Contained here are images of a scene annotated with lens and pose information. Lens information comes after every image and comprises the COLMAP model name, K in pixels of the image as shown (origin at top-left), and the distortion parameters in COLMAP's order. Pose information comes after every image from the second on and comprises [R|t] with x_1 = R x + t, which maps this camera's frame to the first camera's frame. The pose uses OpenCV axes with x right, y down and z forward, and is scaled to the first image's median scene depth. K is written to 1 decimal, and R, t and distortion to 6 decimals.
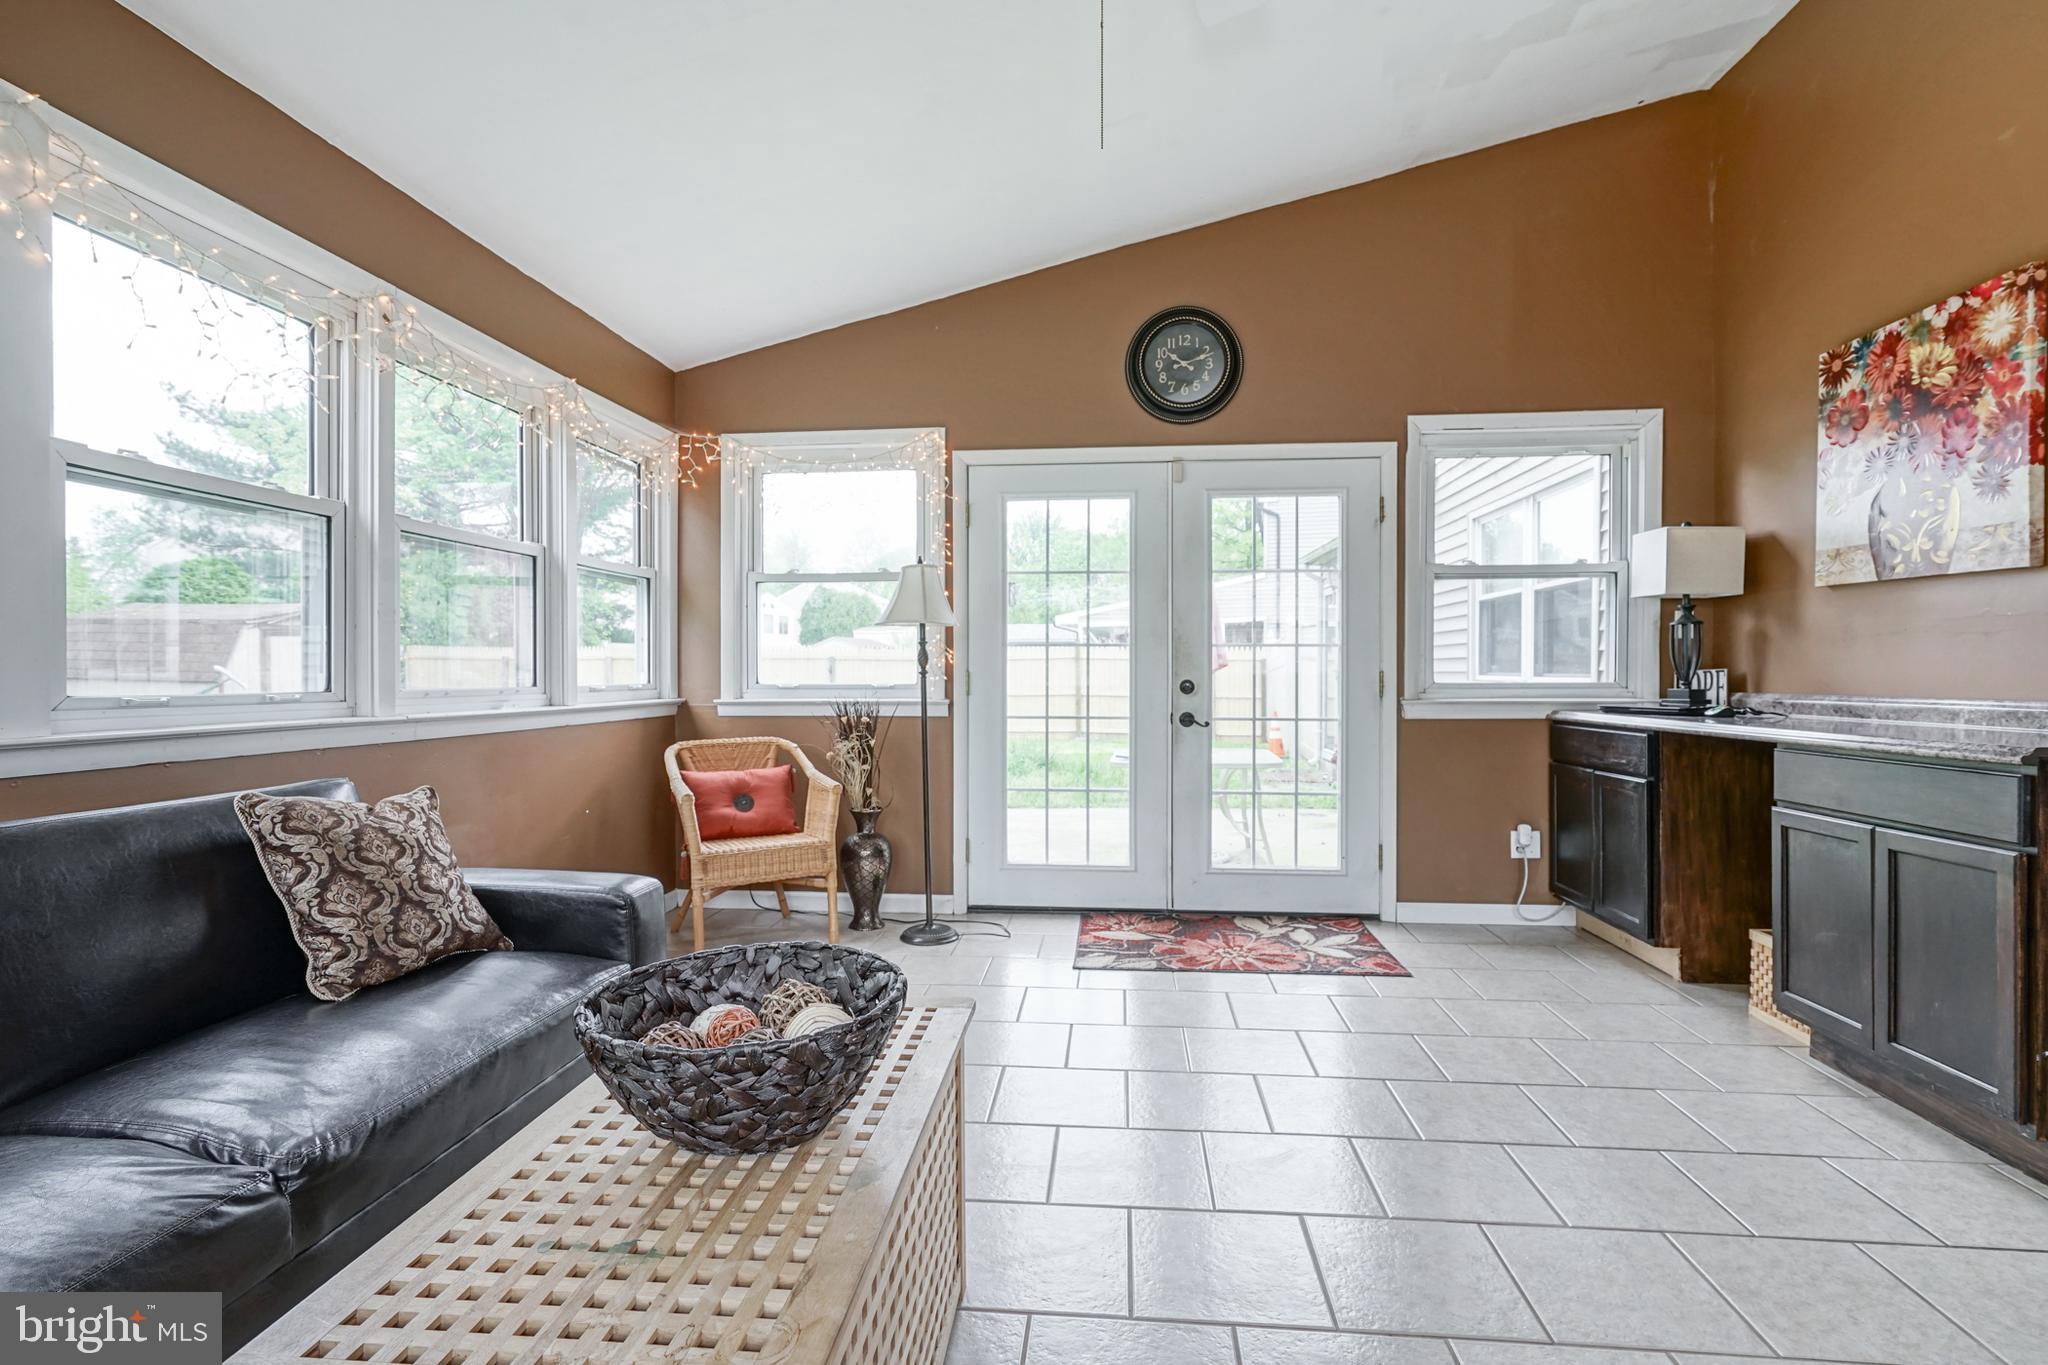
lens RADIAL K [[964.1, 0, 991.5], [0, 964.1, 685.2], [0, 0, 1]] dist [0.000165, 0.000737]
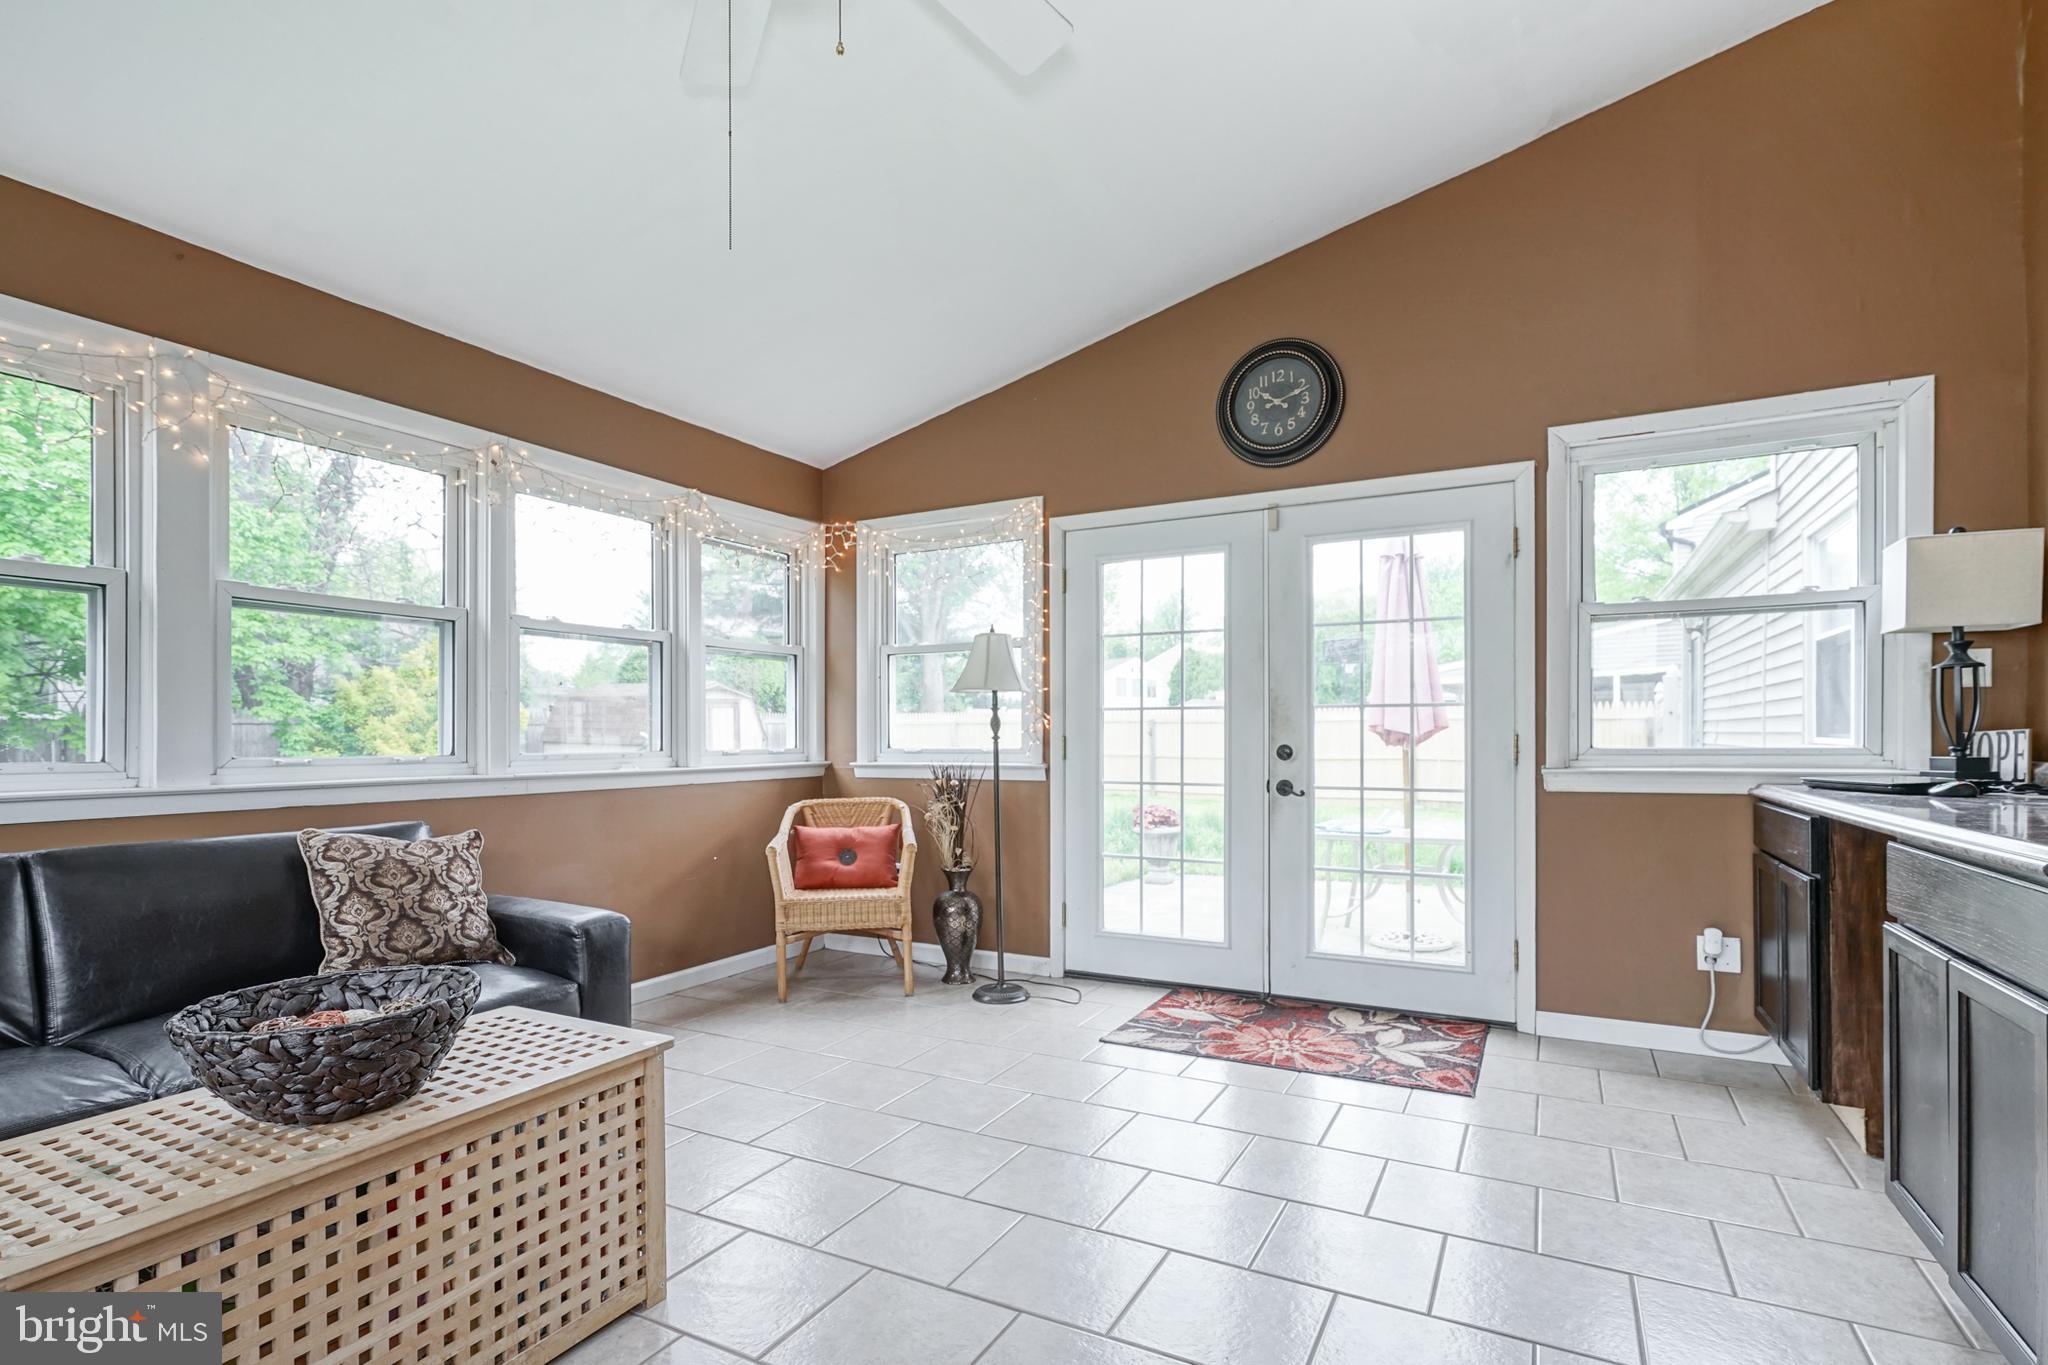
lens RADIAL K [[958.6, 0, 999.9], [0, 958.6, 741.3], [0, 0, 1]] dist [-0.000492, 0.001295]
pose [[0.924278, -0.001859, -0.381716, 0.312432], [-0.000639, 0.999979, -0.006419, -0.002560], [0.381720, 0.006177, 0.924257, 0.054942]]
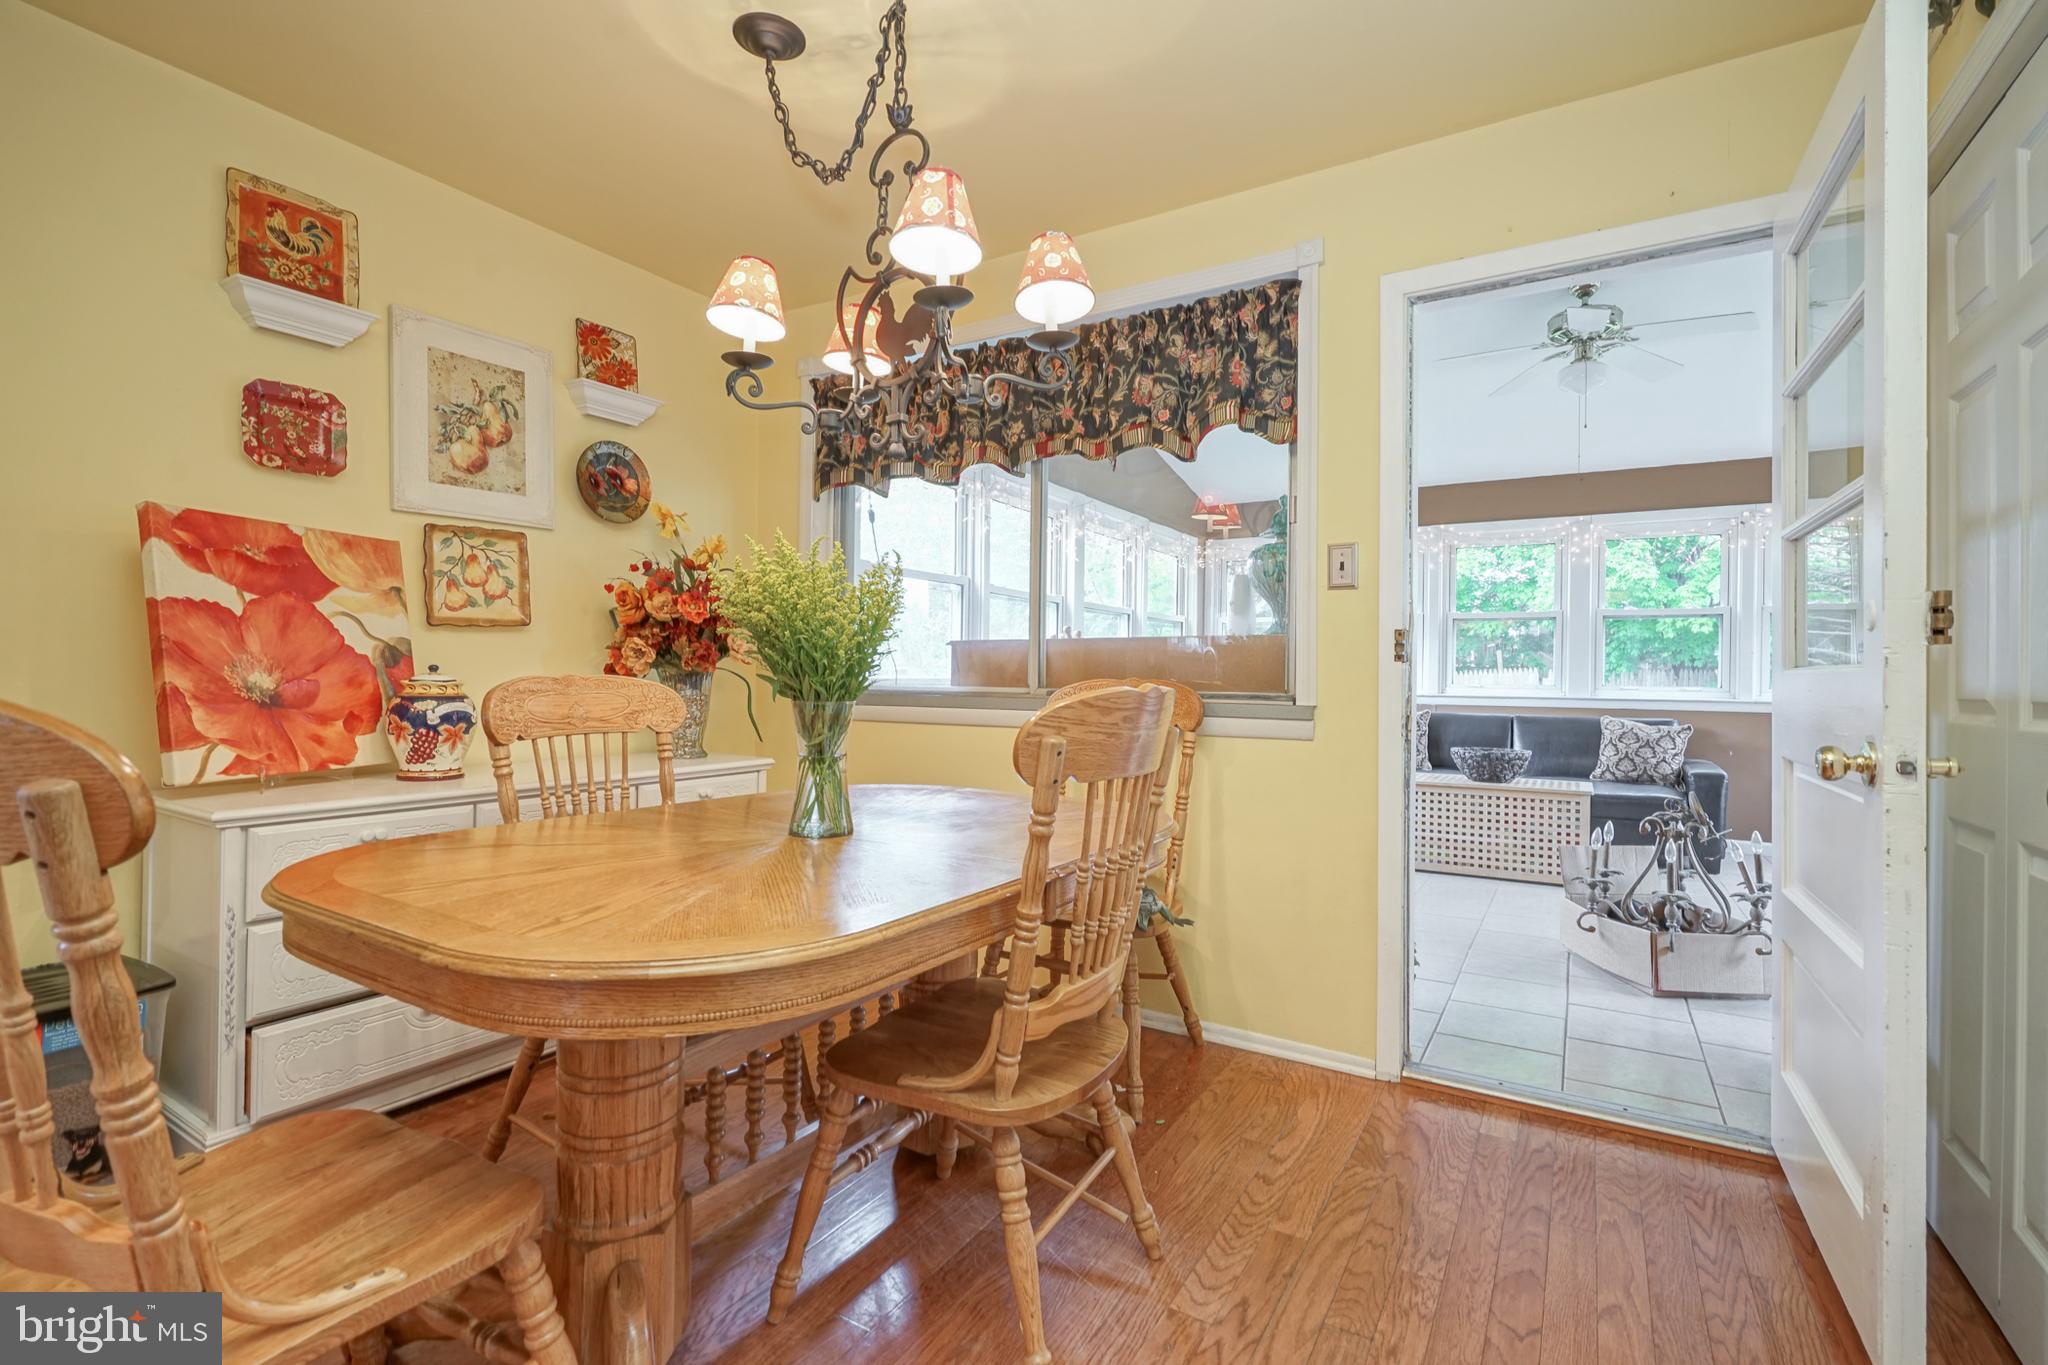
lens RADIAL K [[929.1, 0, 1042.4], [0, 929.1, 674.9], [0, 0, 1]] dist [-0.003776, 0.001313]
pose [[-0.411291, -0.004903, -0.911491, 1.326970], [-0.016826, 0.999856, 0.002214, 0.000010], [0.911349, 0.016247, -0.411315, 0.268005]]
